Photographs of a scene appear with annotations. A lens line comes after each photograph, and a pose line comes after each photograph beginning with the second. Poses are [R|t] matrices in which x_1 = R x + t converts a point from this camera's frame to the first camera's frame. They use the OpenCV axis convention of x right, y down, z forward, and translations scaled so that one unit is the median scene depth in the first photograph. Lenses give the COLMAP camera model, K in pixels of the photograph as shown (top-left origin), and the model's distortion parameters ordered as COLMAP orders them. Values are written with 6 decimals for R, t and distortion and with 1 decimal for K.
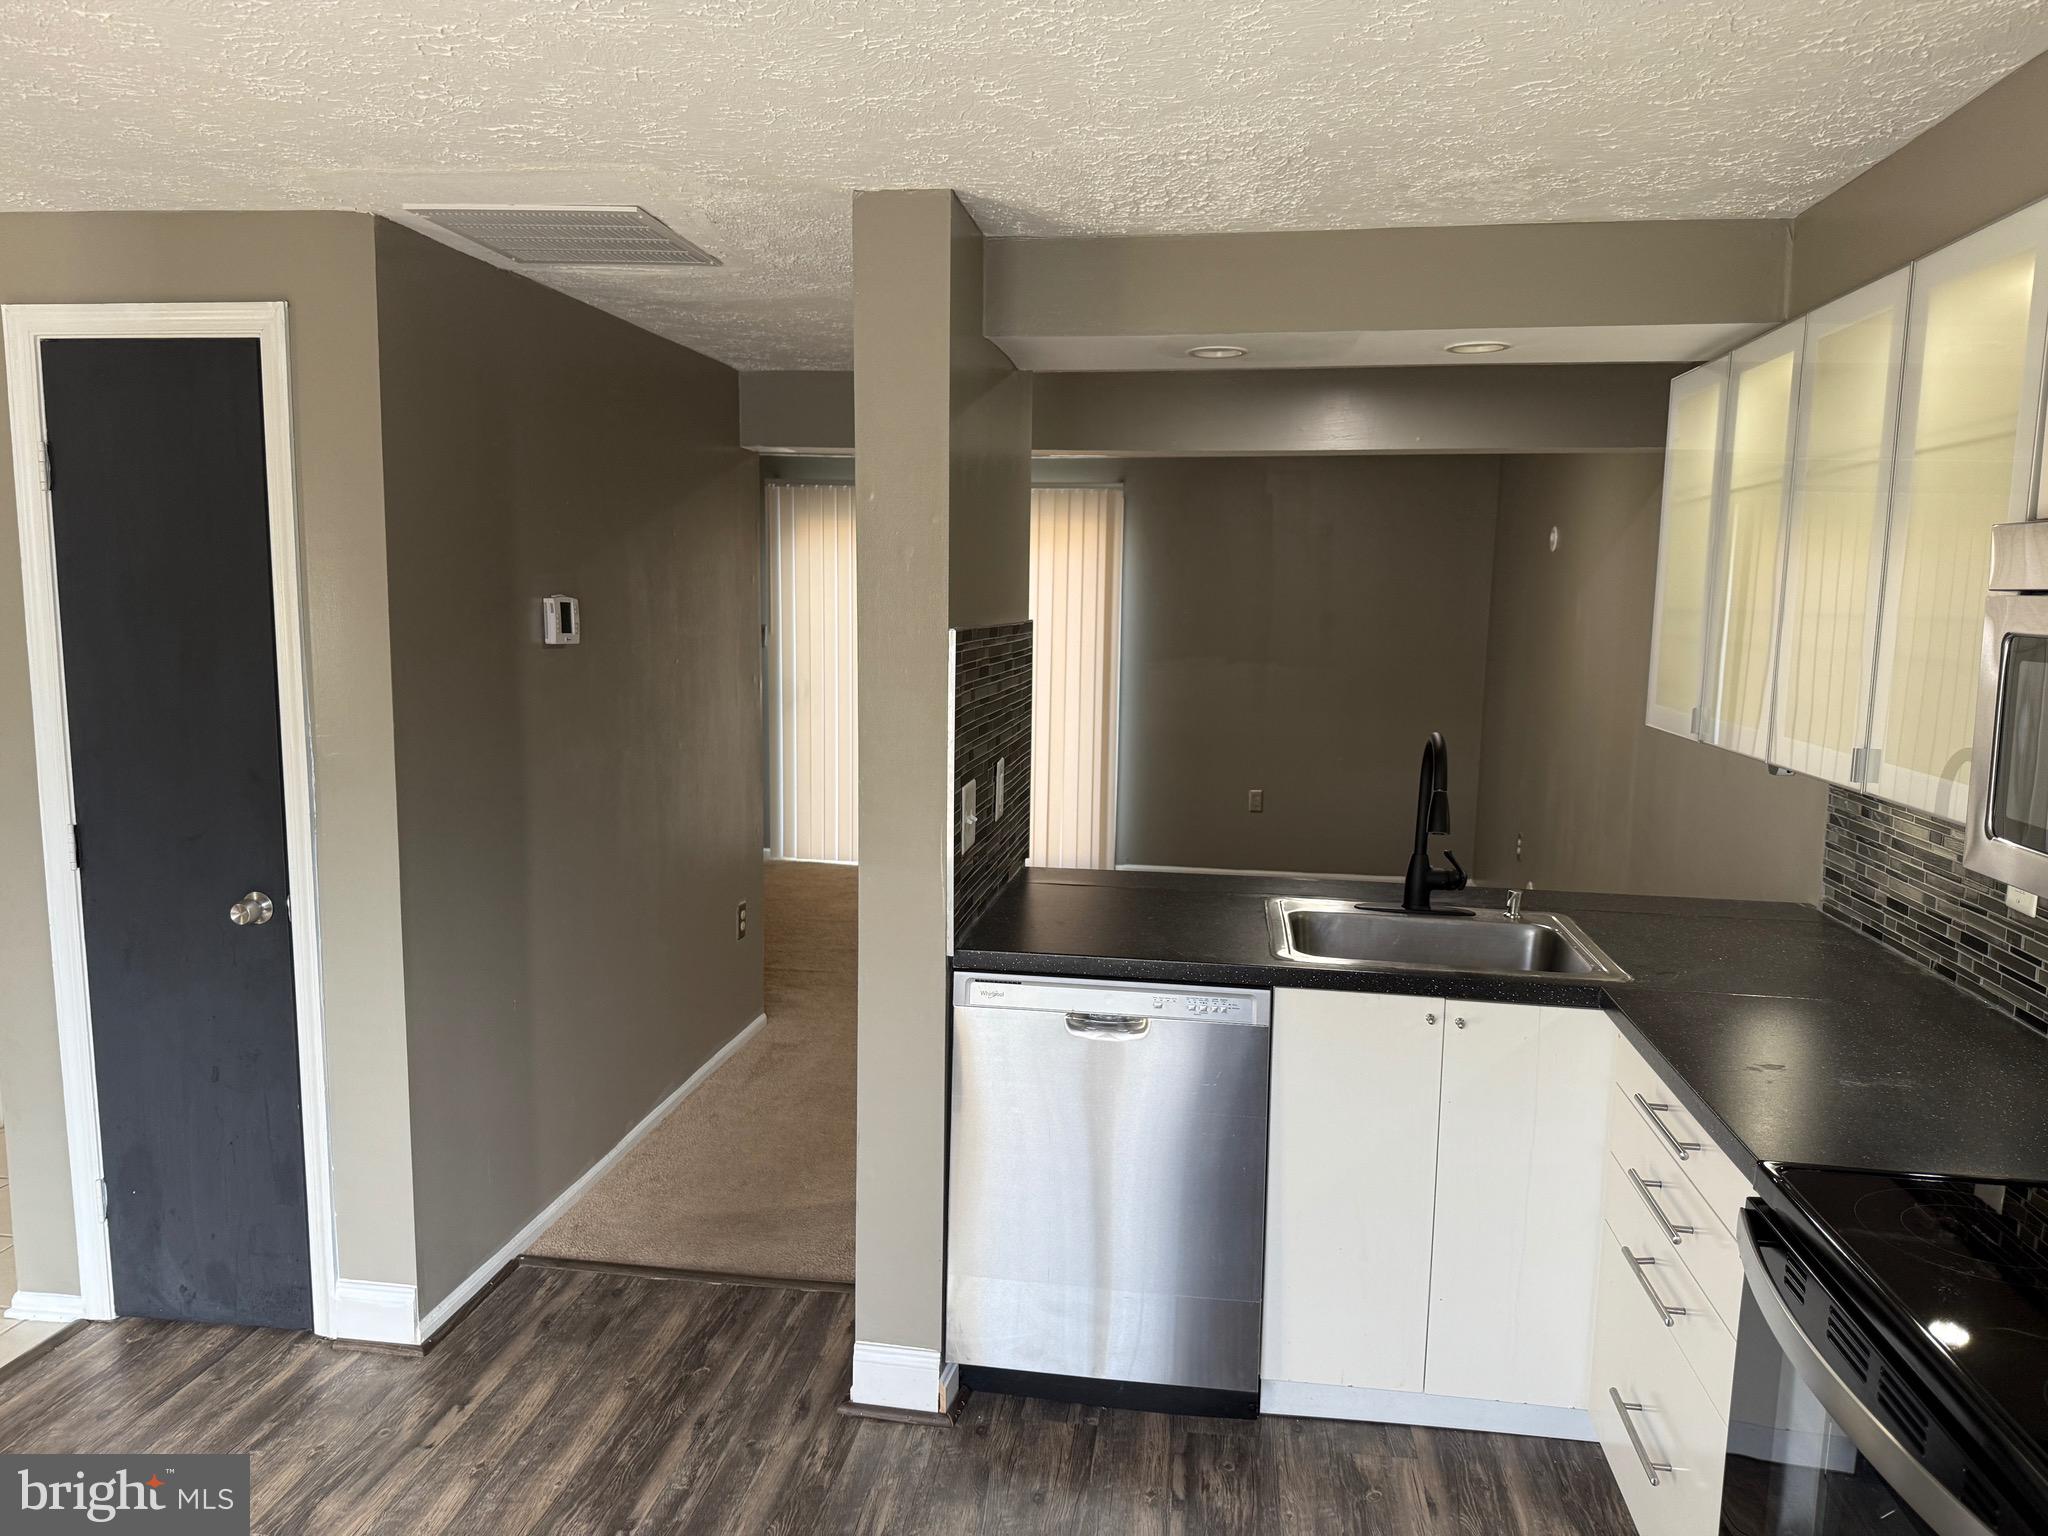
lens RADIAL K [[1441.9, 0, 1025.9], [0, 1441.9, 760.2], [0, 0, 1]] dist [0.007777, -0.017381]
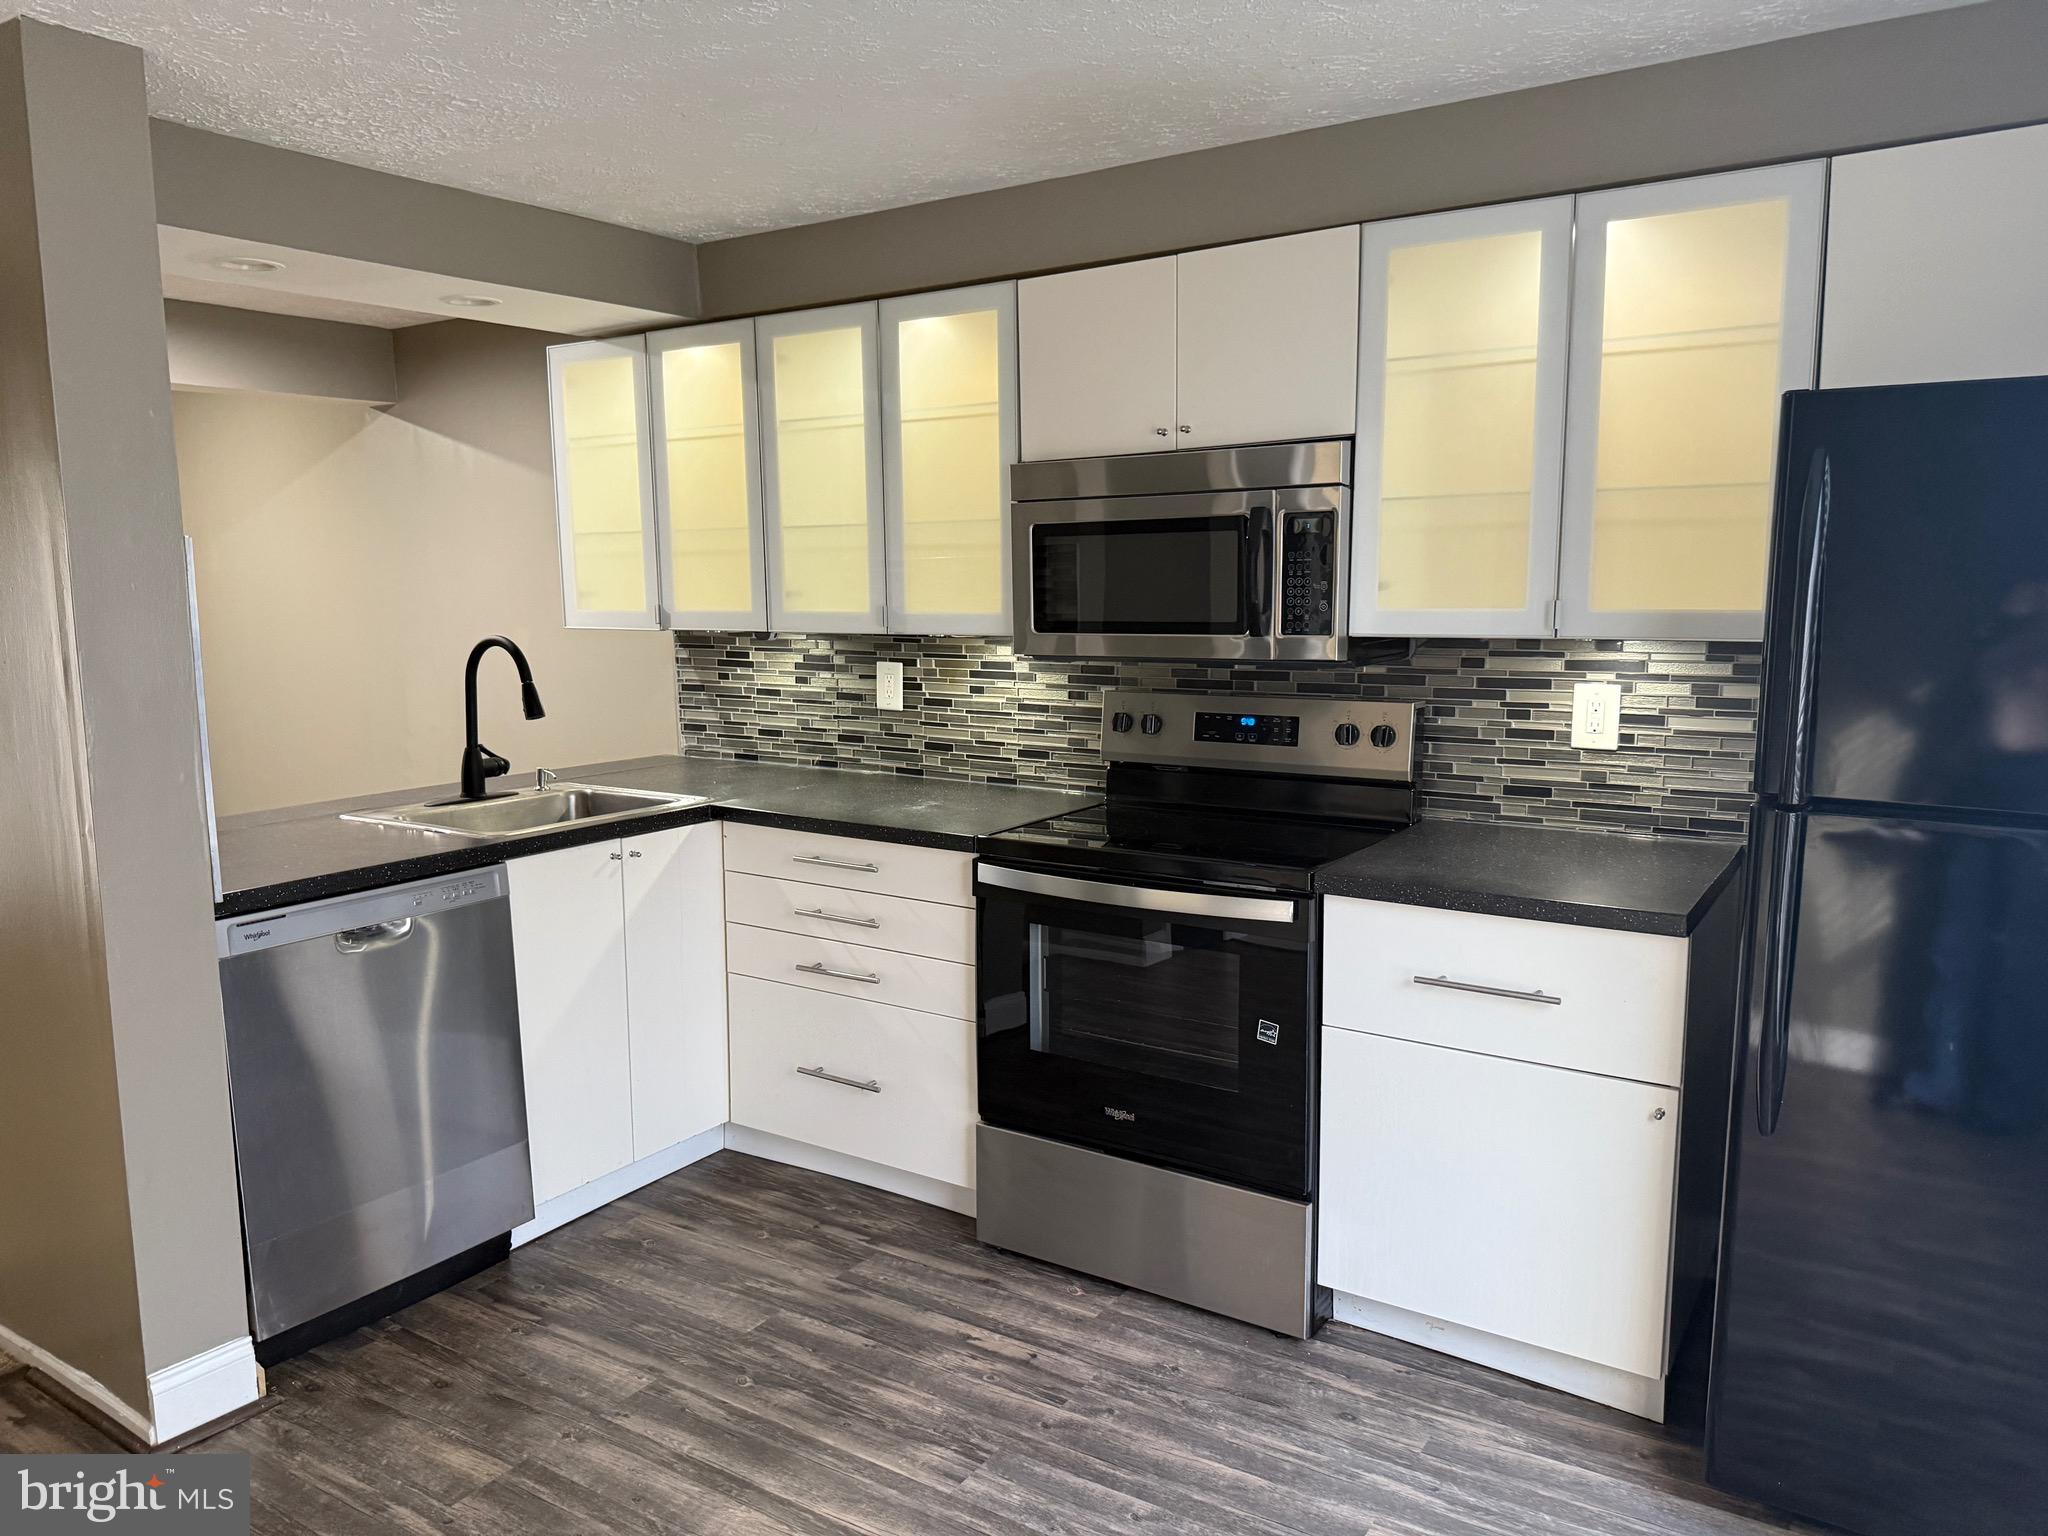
lens RADIAL K [[1441.9, 0, 1022.3], [0, 1441.9, 779.1], [0, 0, 1]] dist [0.007777, -0.017381]
pose [[0.431583, -0.150117, 0.889495, -0.633708], [0.126404, 0.986391, 0.105139, 0.027829], [-0.893173, 0.067059, 0.444685, 0.134392]]
